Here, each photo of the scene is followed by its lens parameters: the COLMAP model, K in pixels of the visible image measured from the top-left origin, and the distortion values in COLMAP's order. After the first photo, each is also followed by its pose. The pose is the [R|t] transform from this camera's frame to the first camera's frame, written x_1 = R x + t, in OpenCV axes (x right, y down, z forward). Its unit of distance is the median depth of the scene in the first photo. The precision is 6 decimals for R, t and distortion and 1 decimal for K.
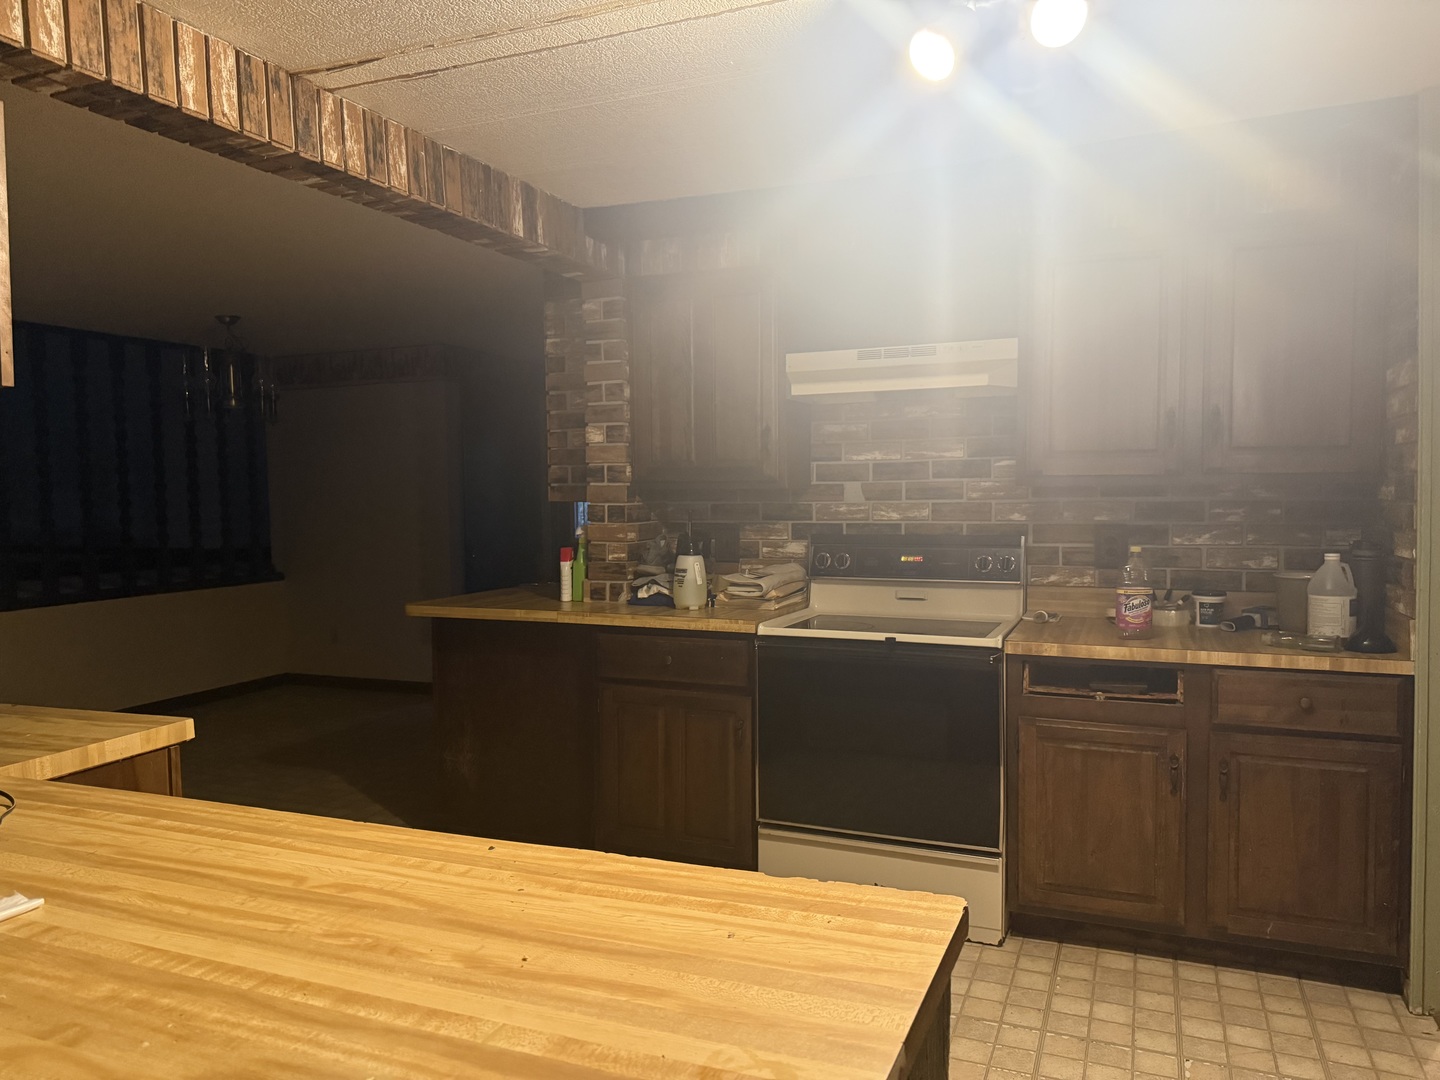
lens RADIAL K [[1024.4, 0, 722.8], [0, 1024.4, 581.9], [0, 0, 1]] dist [0.052965, -0.050595]
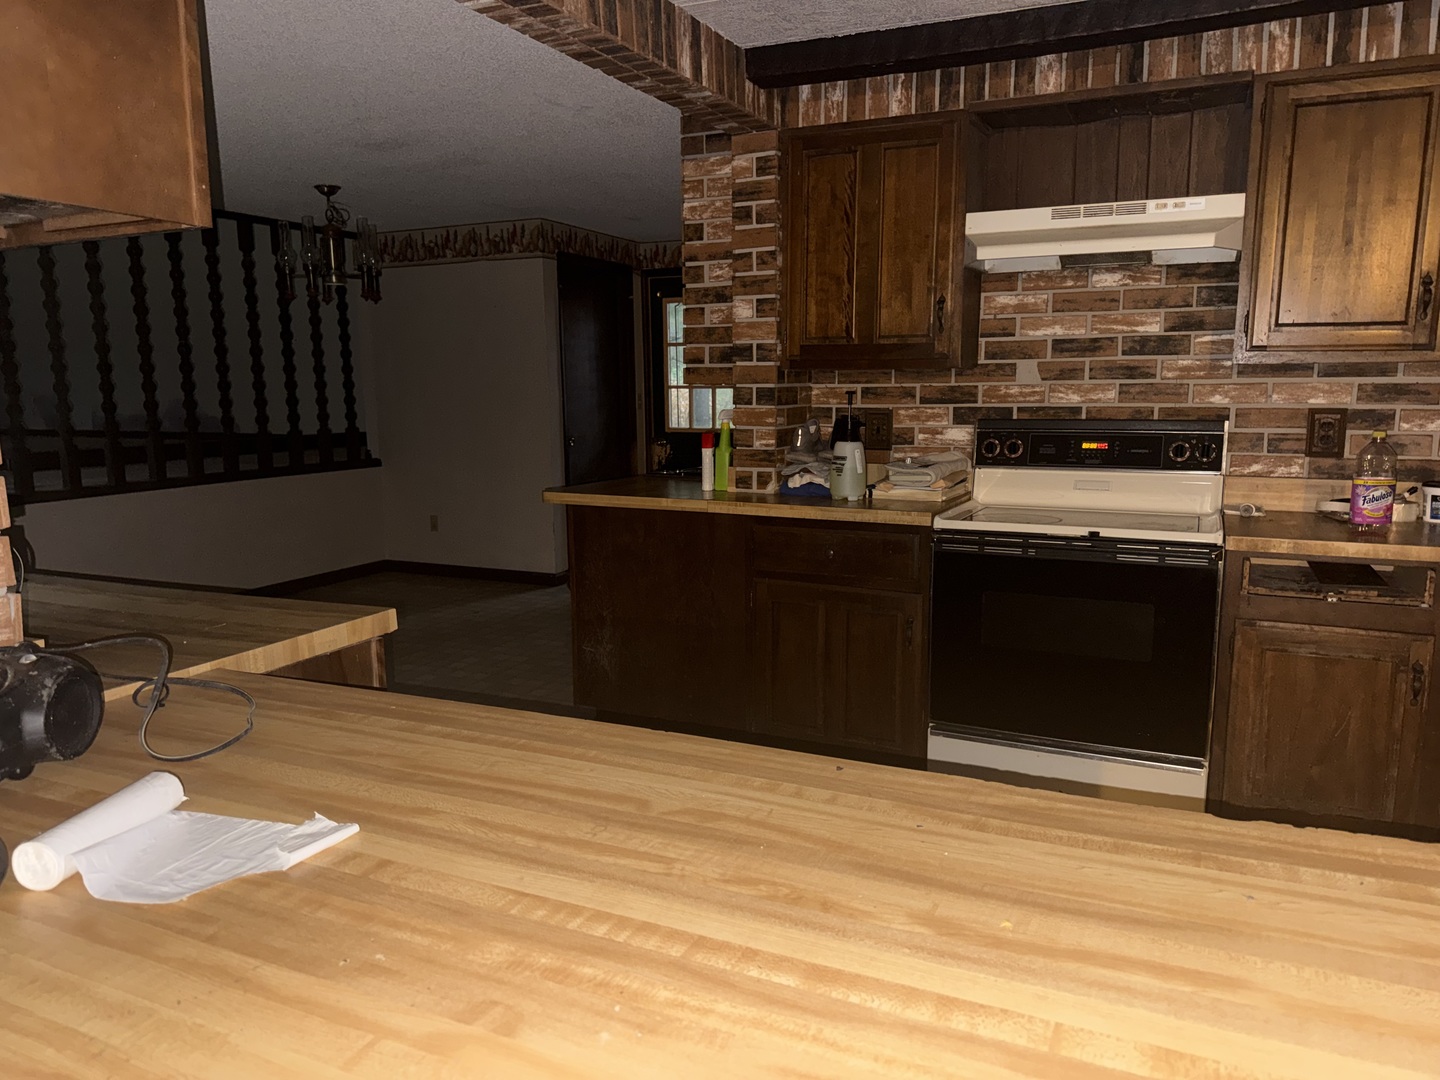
lens RADIAL K [[1014.4, 0, 718.2], [0, 1014.4, 562.1], [0, 0, 1]] dist [0.122553, -0.191563]
pose [[0.999023, 0.012252, -0.042470, -0.206151], [-0.008737, 0.996595, 0.081983, 0.016214], [0.043330, -0.081532, 0.995728, 0.128899]]
